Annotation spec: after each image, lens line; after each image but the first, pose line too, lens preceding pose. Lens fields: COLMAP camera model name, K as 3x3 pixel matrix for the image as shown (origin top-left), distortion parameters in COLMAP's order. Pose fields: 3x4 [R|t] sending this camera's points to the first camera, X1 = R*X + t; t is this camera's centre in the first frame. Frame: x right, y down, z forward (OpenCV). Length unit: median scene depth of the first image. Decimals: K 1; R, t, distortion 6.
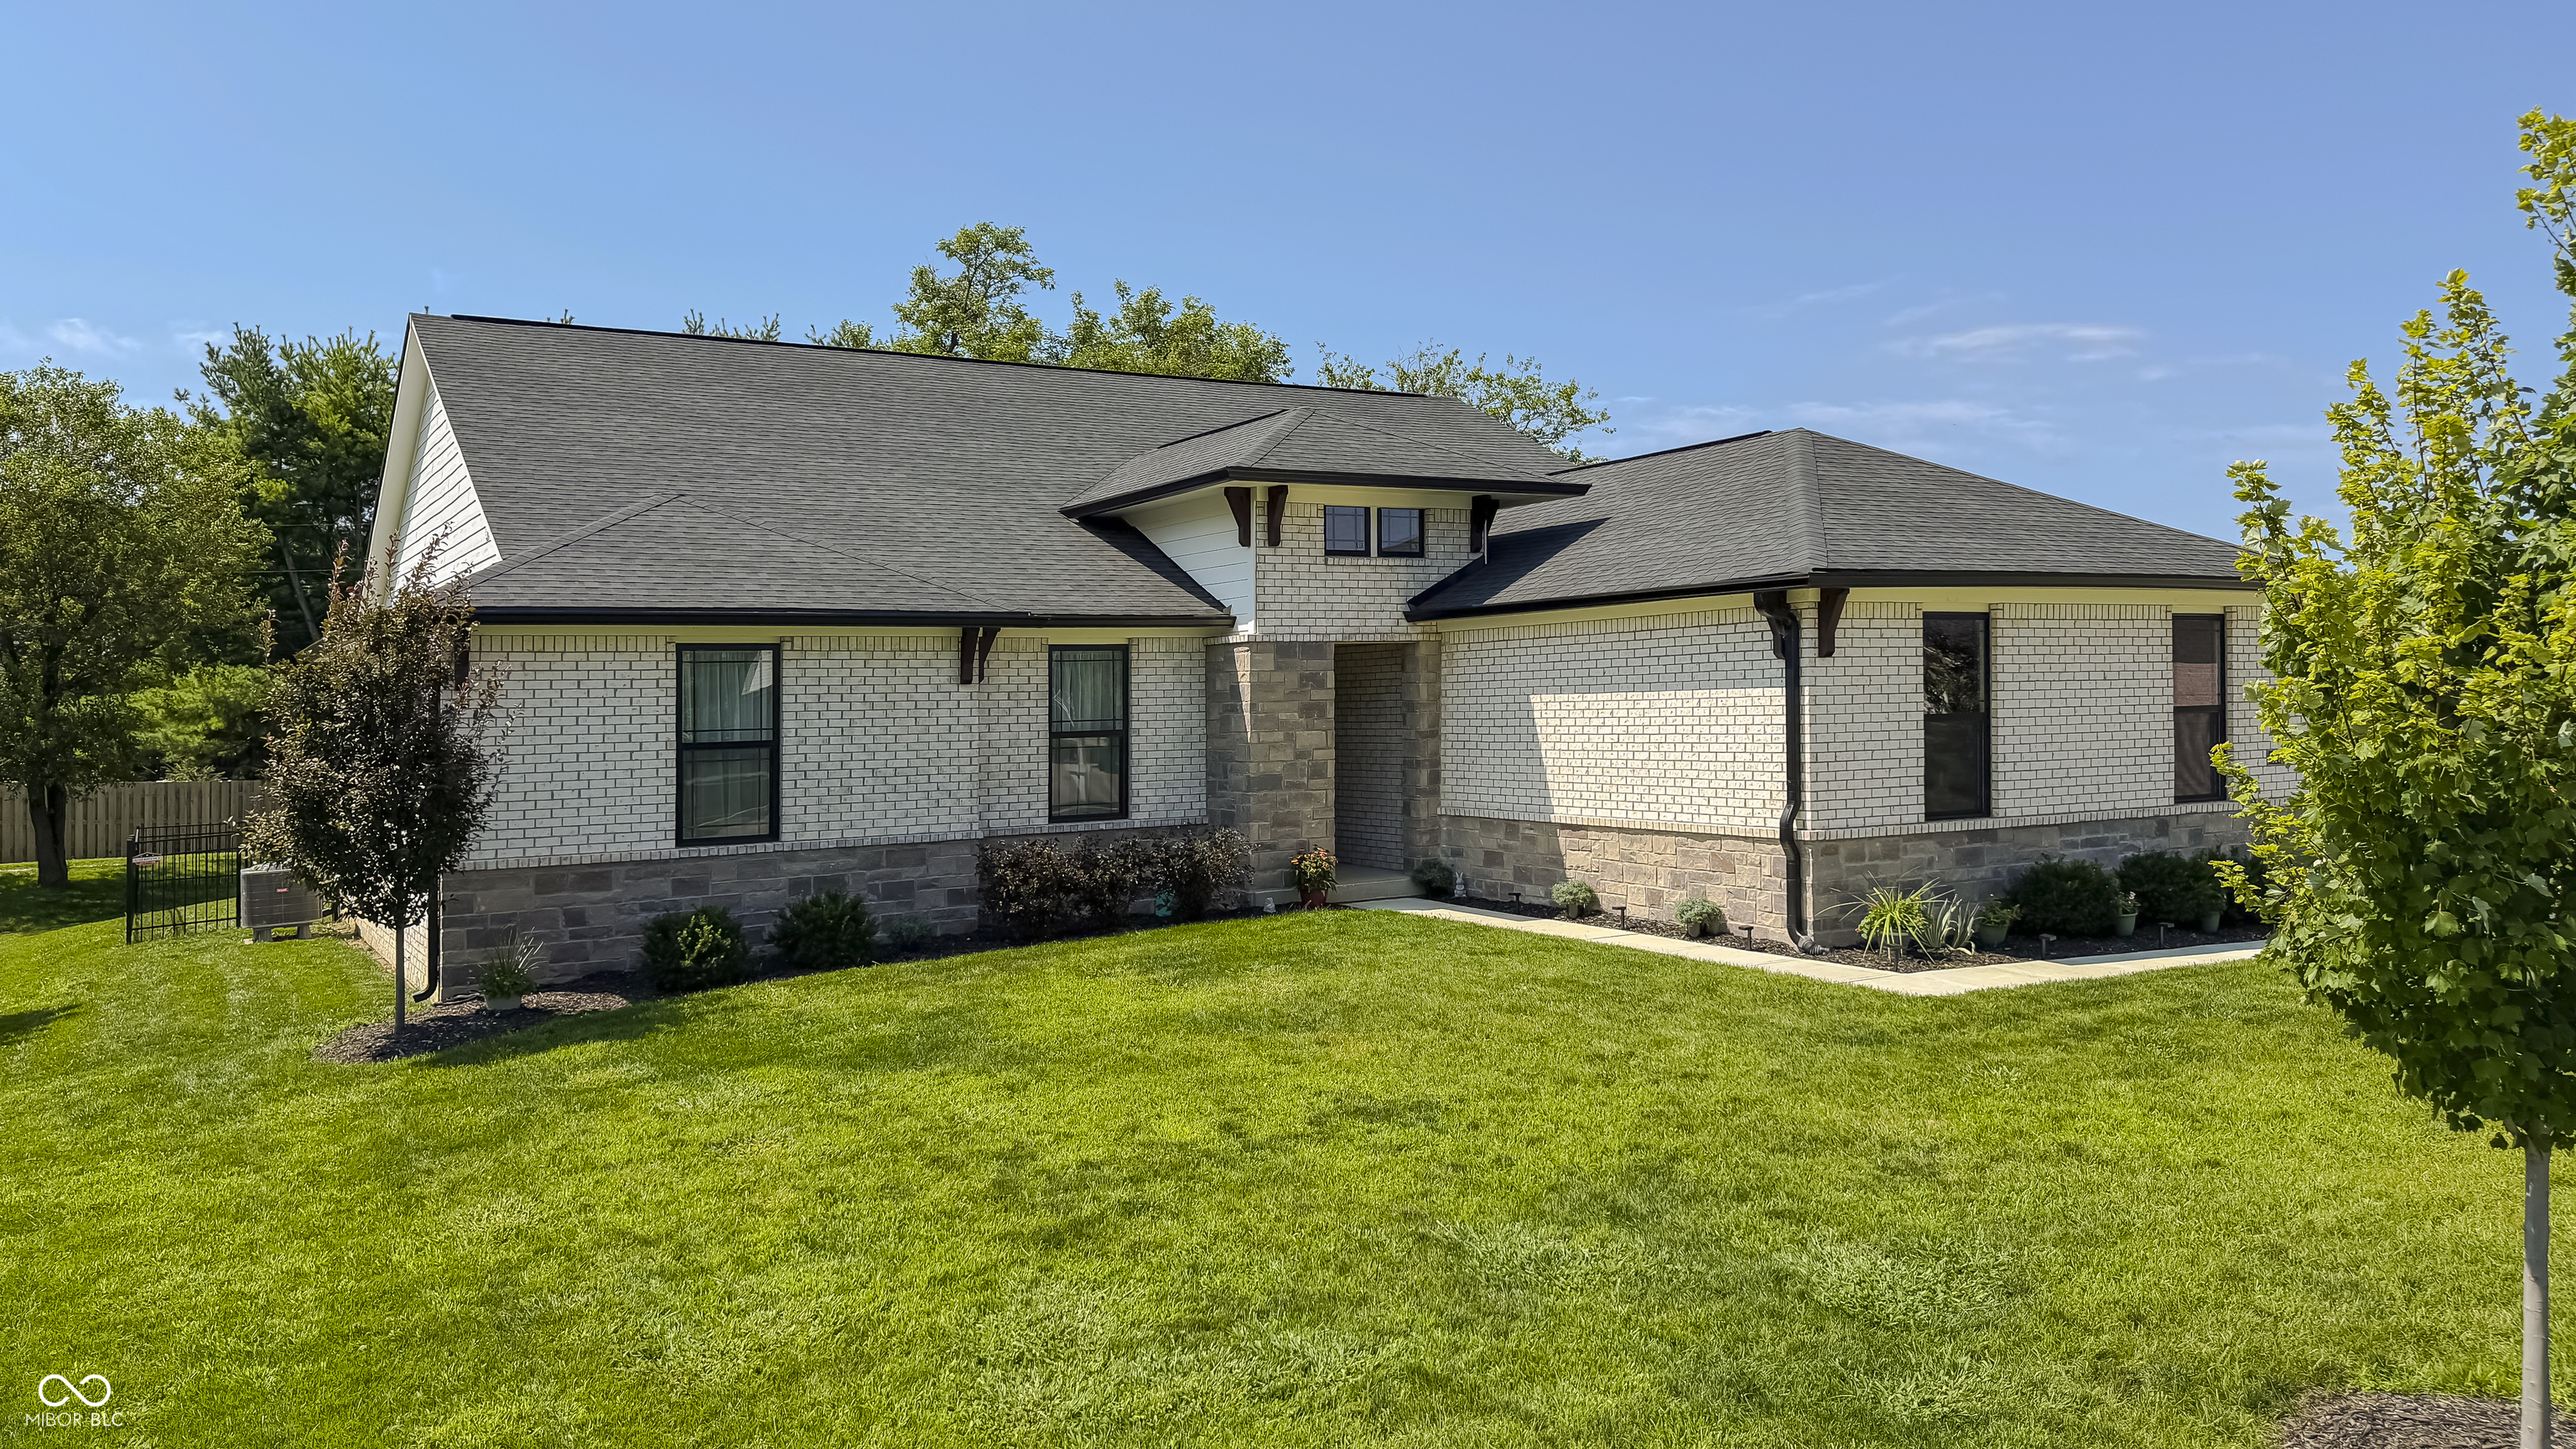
lens RADIAL K [[1764.0, 0, 1288.0], [0, 1764.0, 724.5], [0, 0, 1]] dist [0.163377, -0.346668]
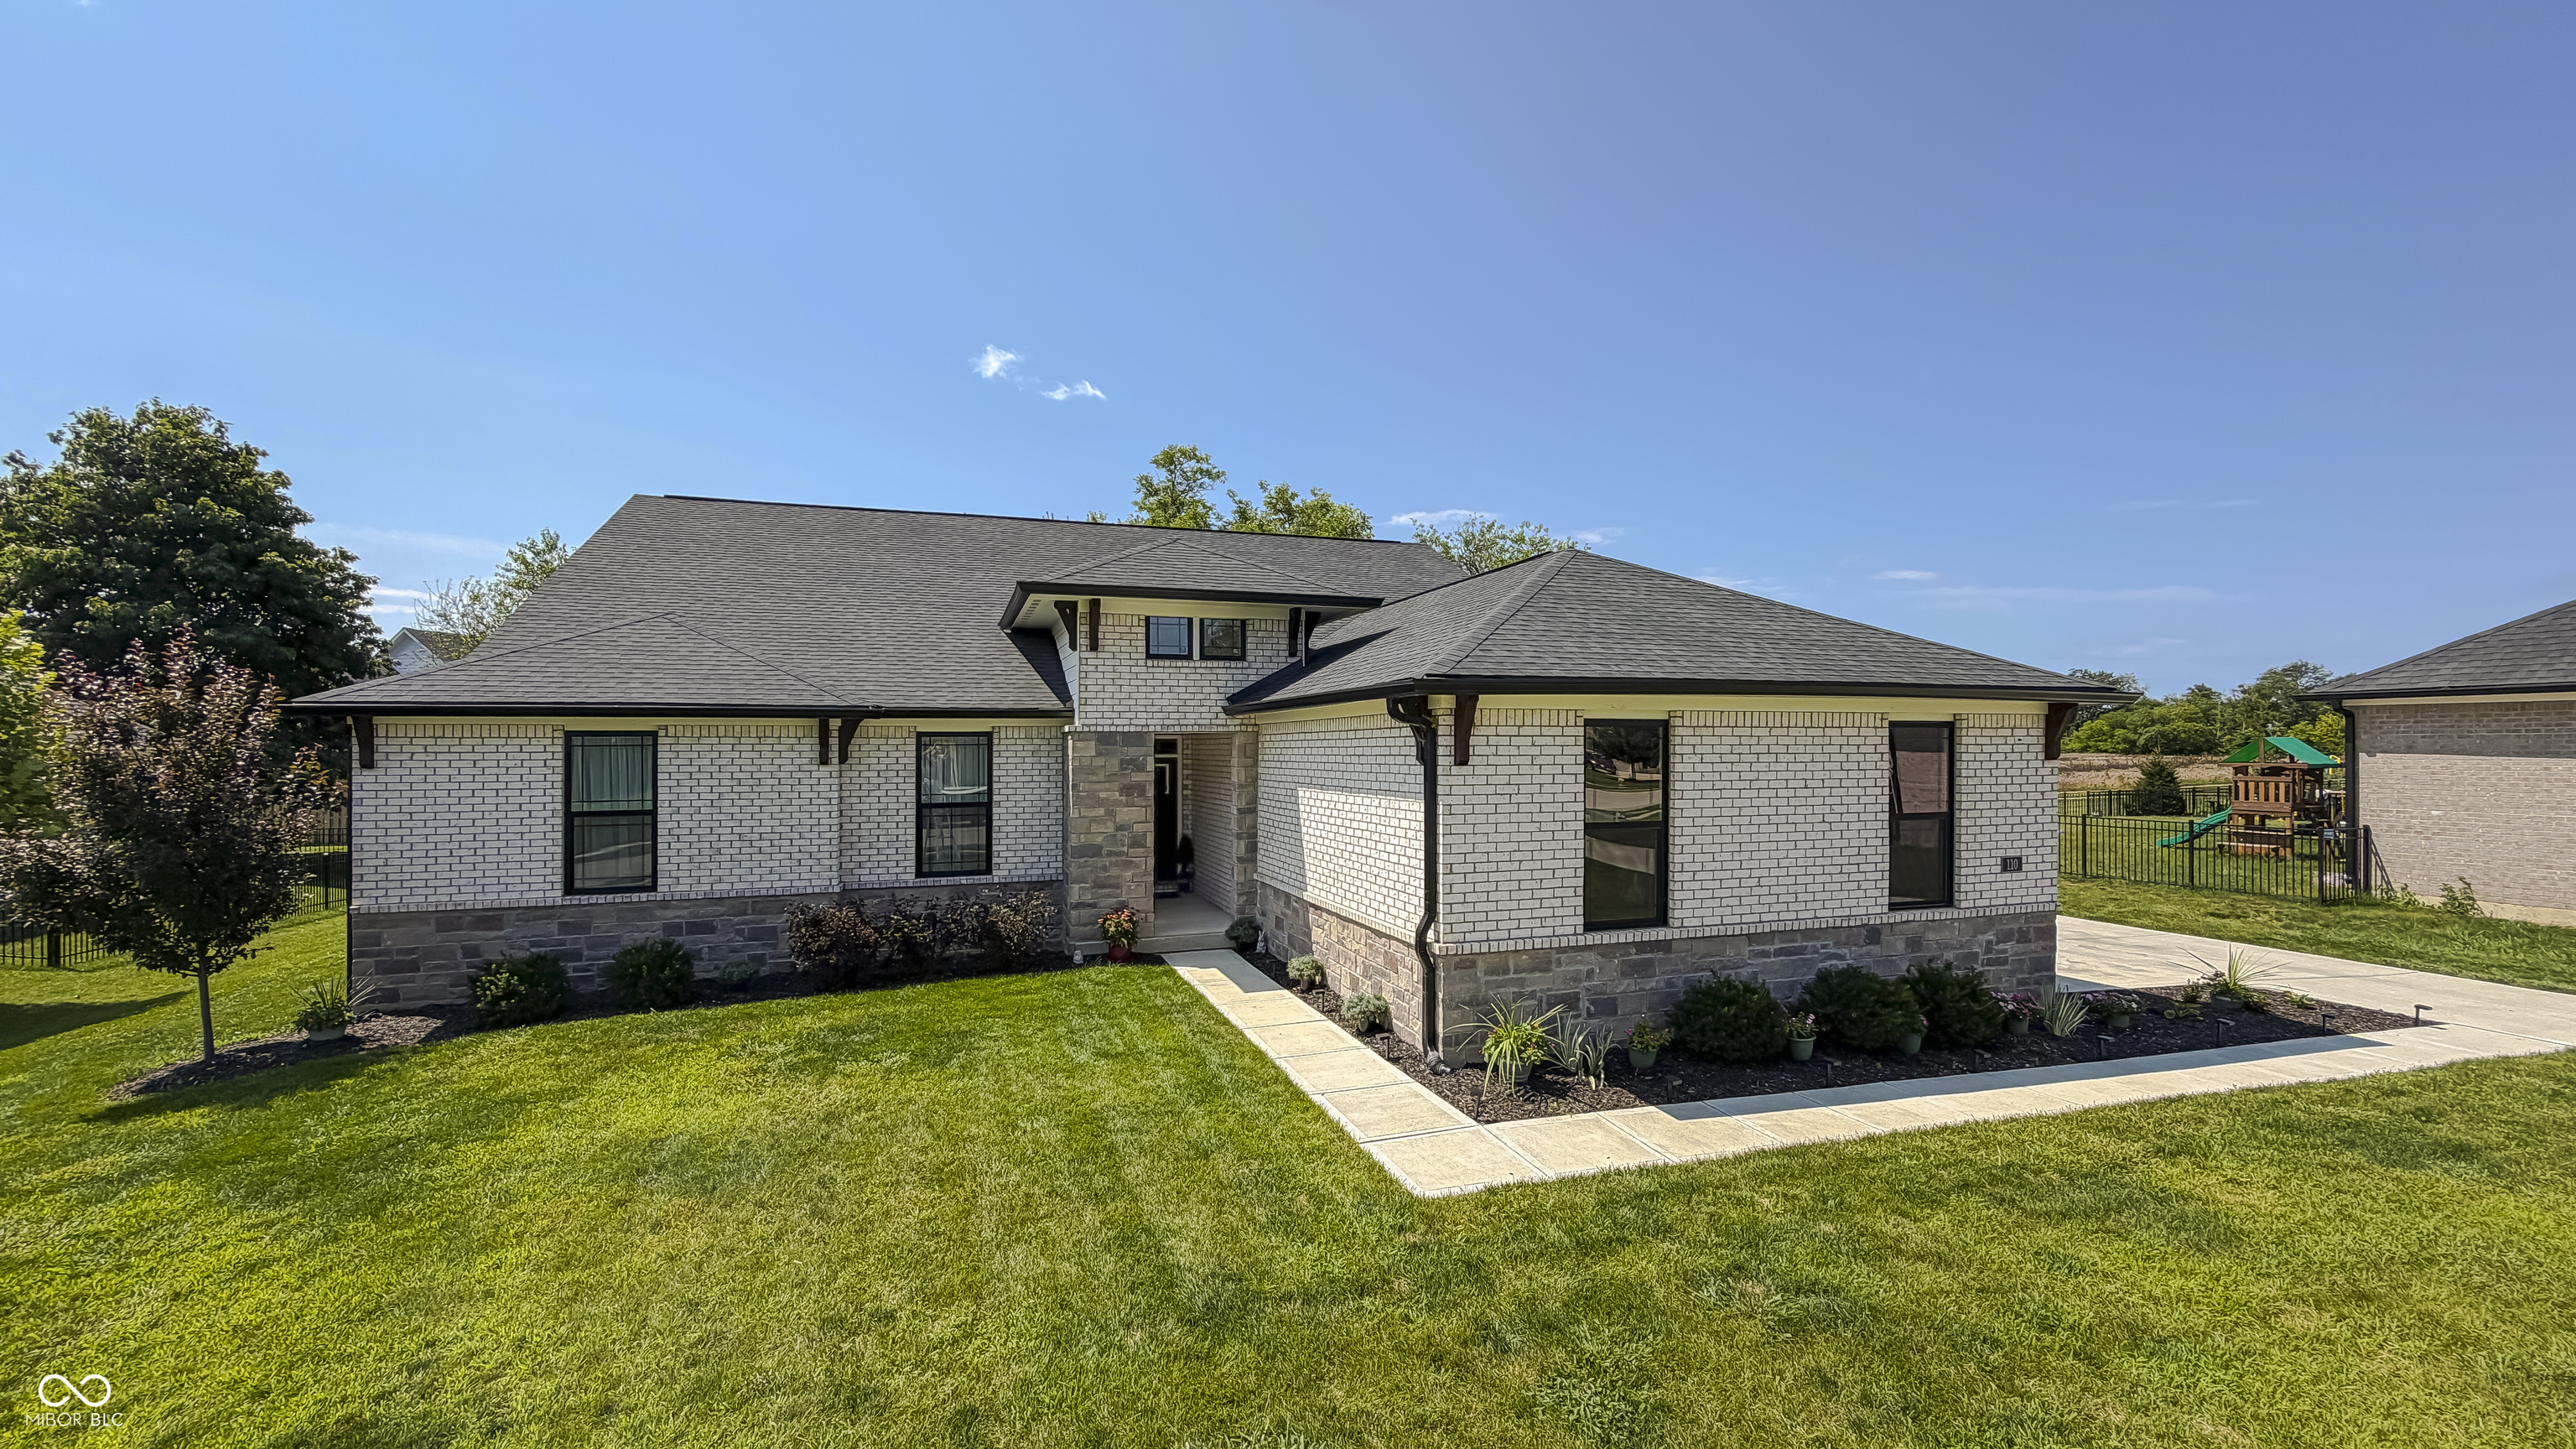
lens RADIAL K [[1068.0, 0, 1280.8], [0, 1068.0, 745.5], [0, 0, 1]] dist [0.000502, 0.000082]
pose [[0.983026, 0.016574, -0.182716, 0.262780], [-0.019347, 0.999723, -0.013402, -0.032887], [0.182443, 0.016709, 0.983074, 0.347536]]
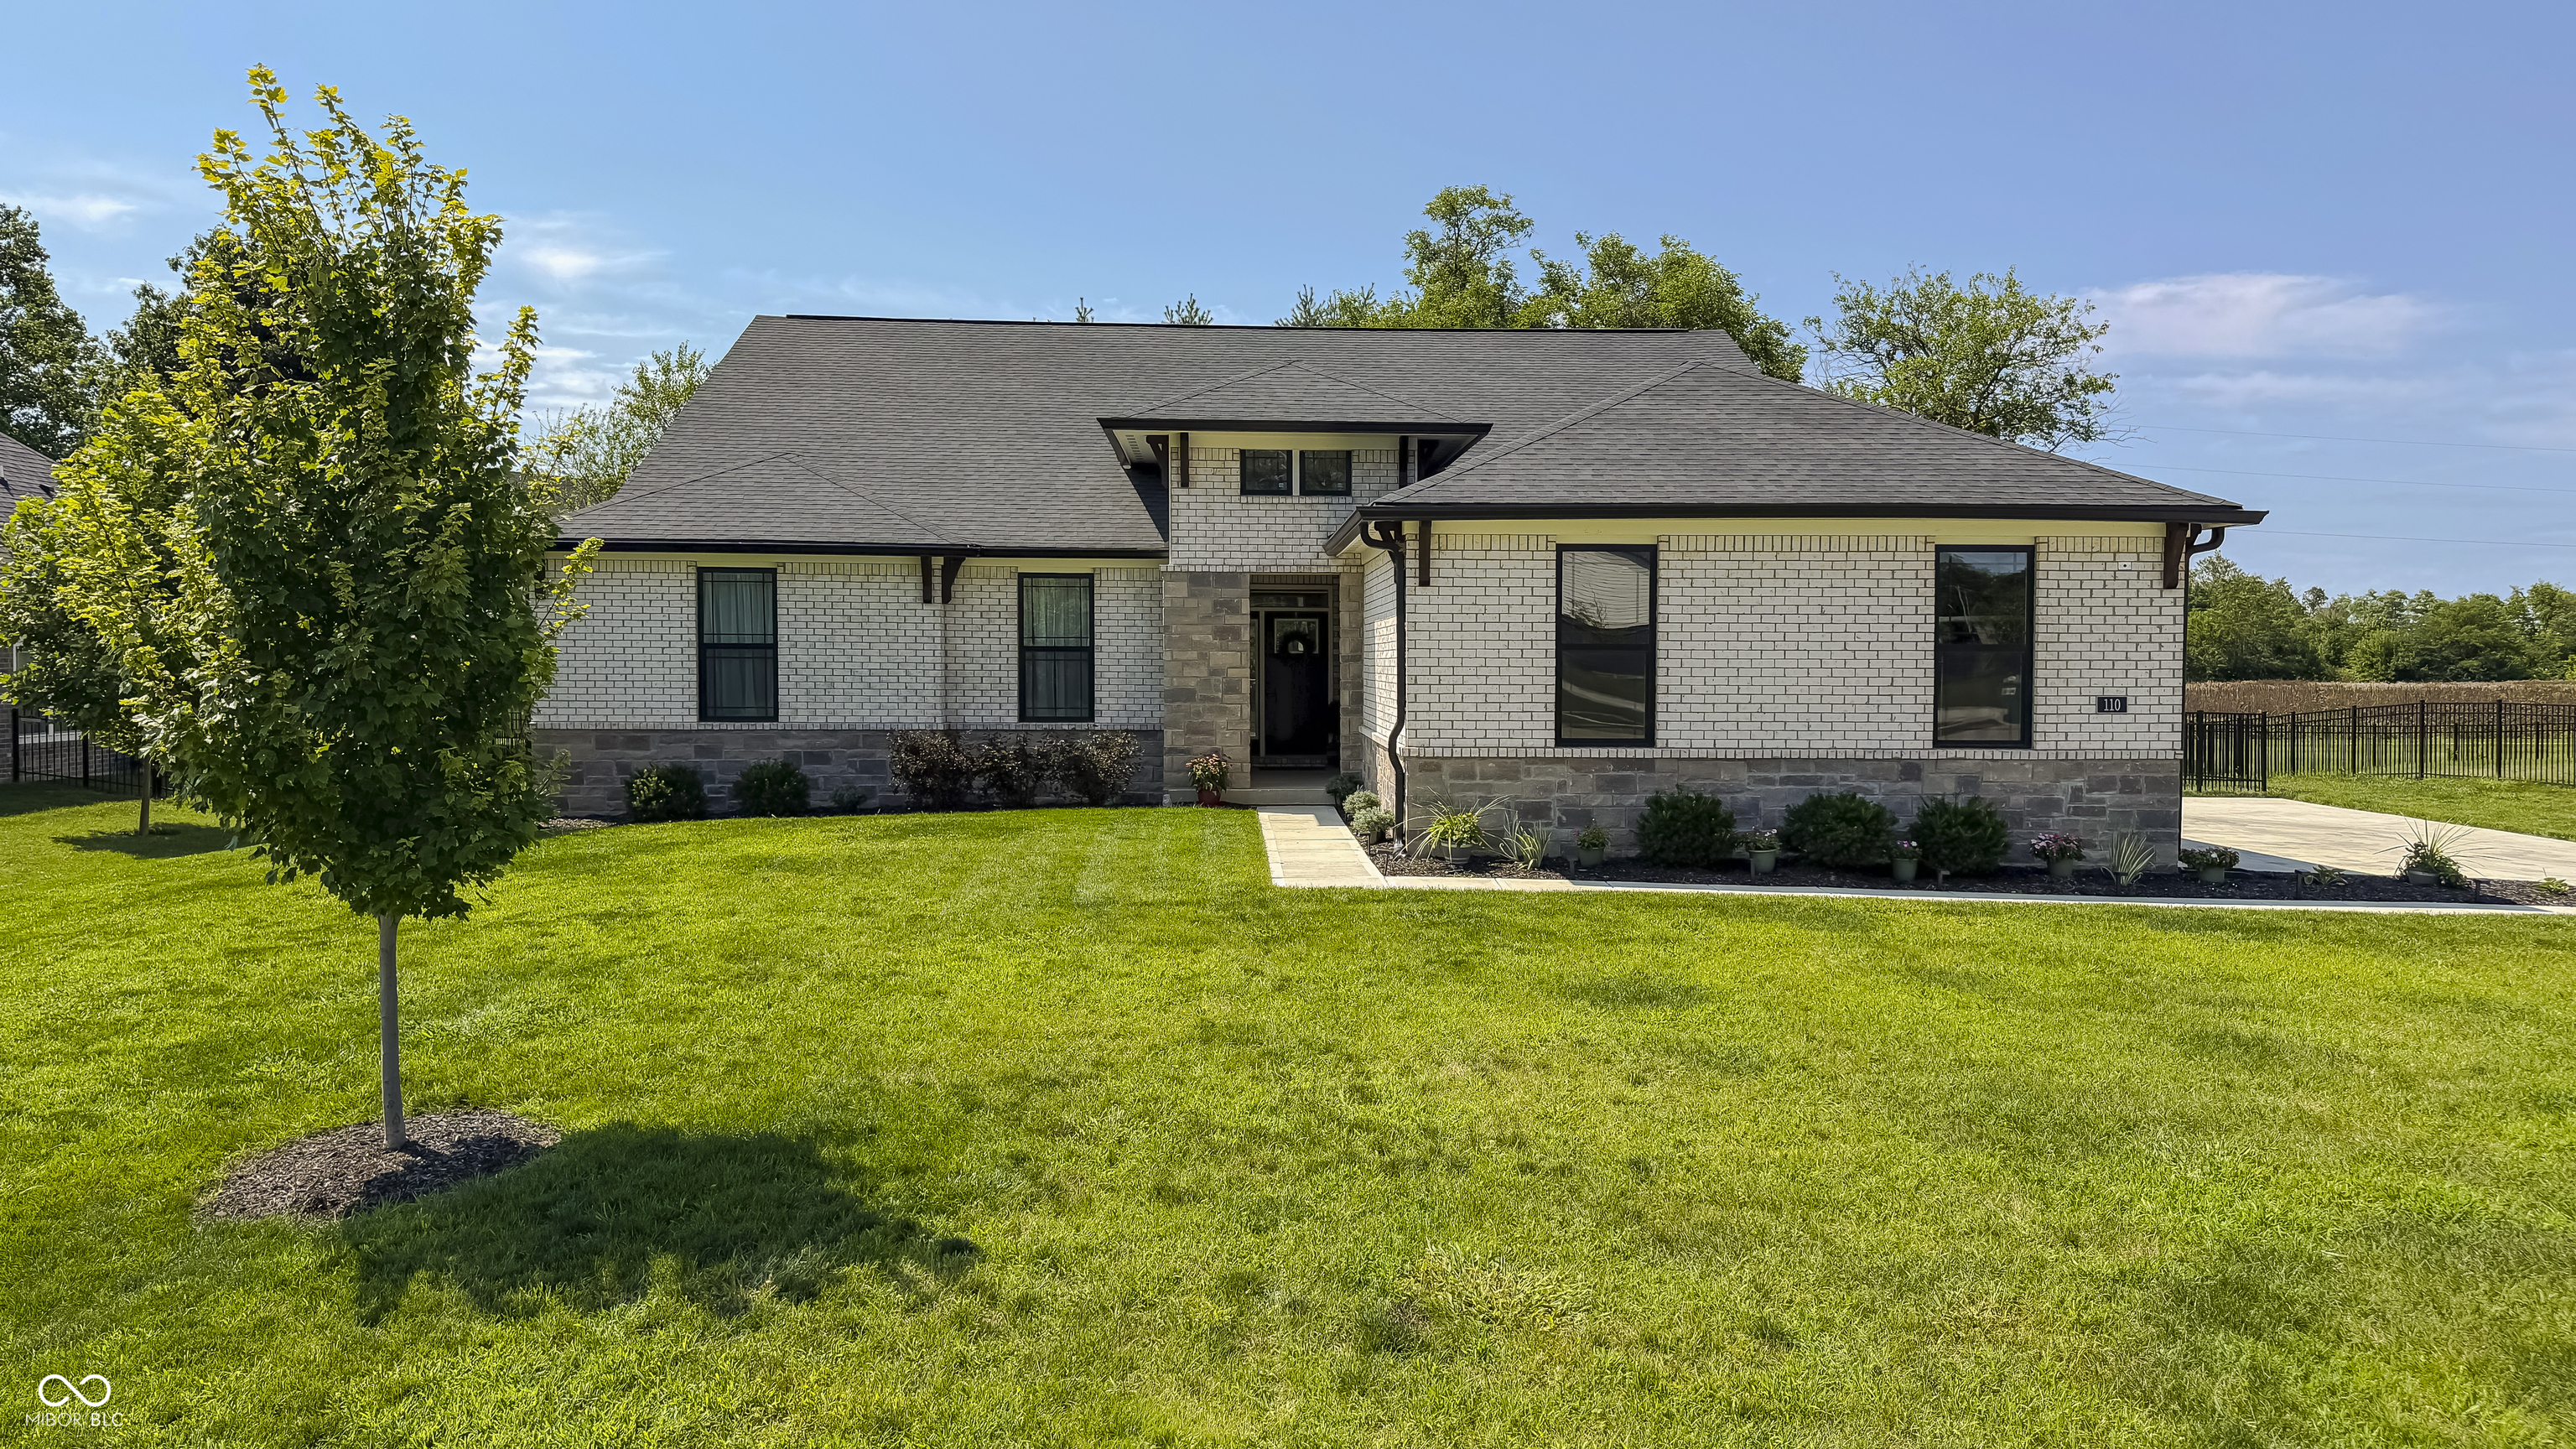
lens RADIAL K [[1718.1, 0, 1269.5], [0, 1718.1, 706.1], [0, 0, 1]] dist [0.194388, -0.316200]
pose [[0.900539, 0.040406, -0.432894, 0.564434], [-0.030062, 0.999076, 0.030717, 0.004417], [0.433735, -0.014648, 0.900922, 0.022269]]
